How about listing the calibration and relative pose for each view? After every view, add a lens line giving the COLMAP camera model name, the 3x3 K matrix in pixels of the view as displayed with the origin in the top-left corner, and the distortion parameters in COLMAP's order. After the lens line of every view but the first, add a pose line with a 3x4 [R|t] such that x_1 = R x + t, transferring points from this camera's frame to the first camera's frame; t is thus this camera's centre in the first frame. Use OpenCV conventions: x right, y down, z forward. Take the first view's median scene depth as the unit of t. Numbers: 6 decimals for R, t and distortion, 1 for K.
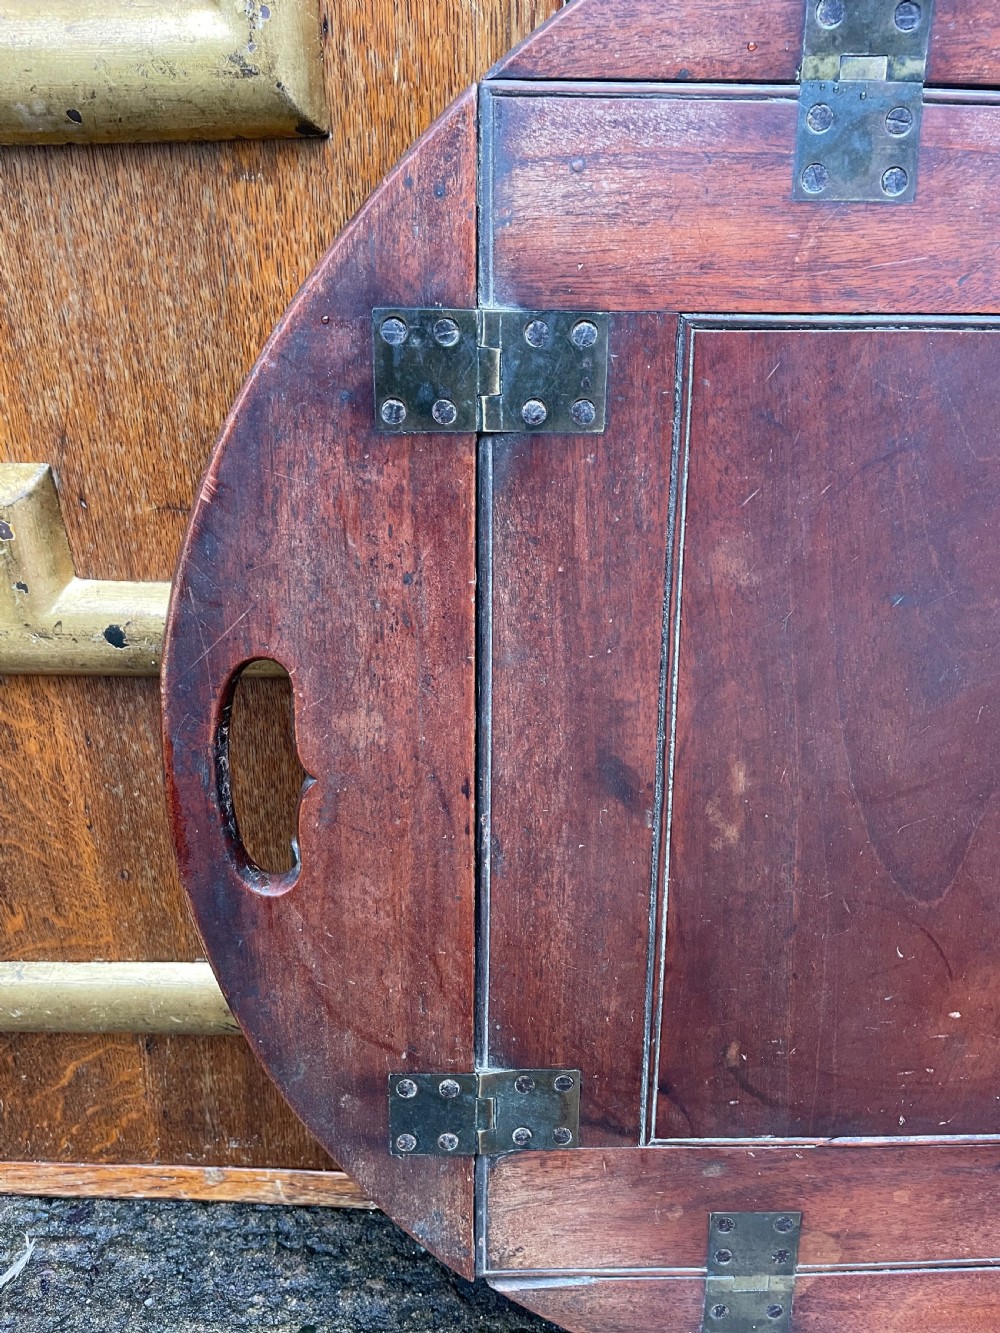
lens RADIAL K [[976.4, 0, 511.6], [0, 976.4, 663.0], [0, 0, 1]] dist [0.080241, -0.098288]
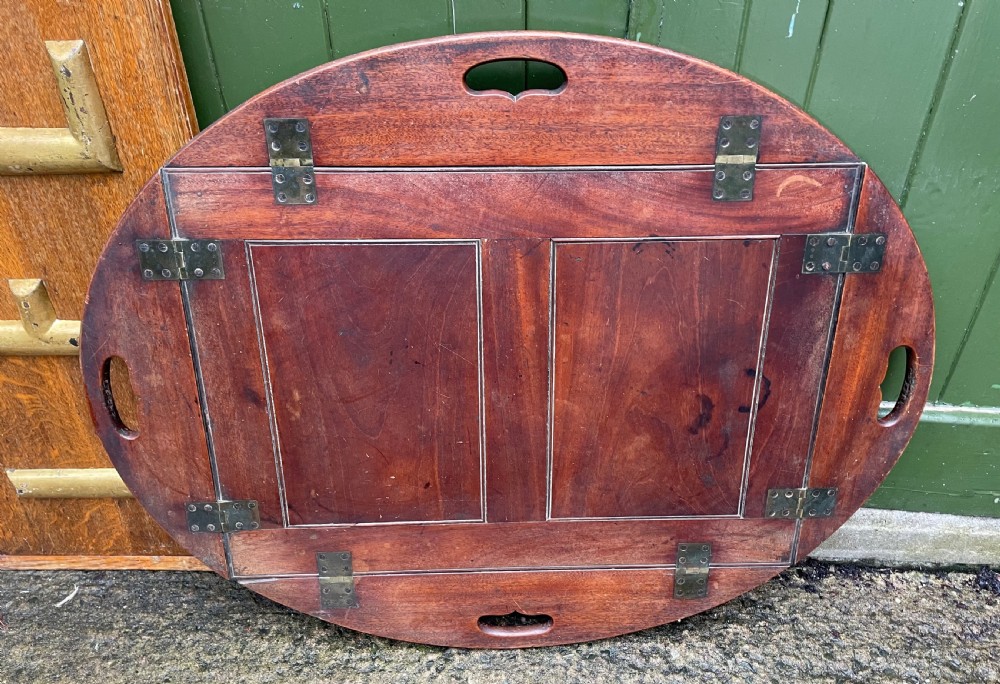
lens RADIAL K [[721.4, 0, 504.1], [0, 721.4, 351.5], [0, 0, 1]] dist [0.087202, -0.096203]
pose [[0.999886, -0.013225, -0.007276, 0.844843], [0.013910, 0.994476, 0.104035, -0.213881], [0.005860, -0.104124, 0.994547, -1.042645]]
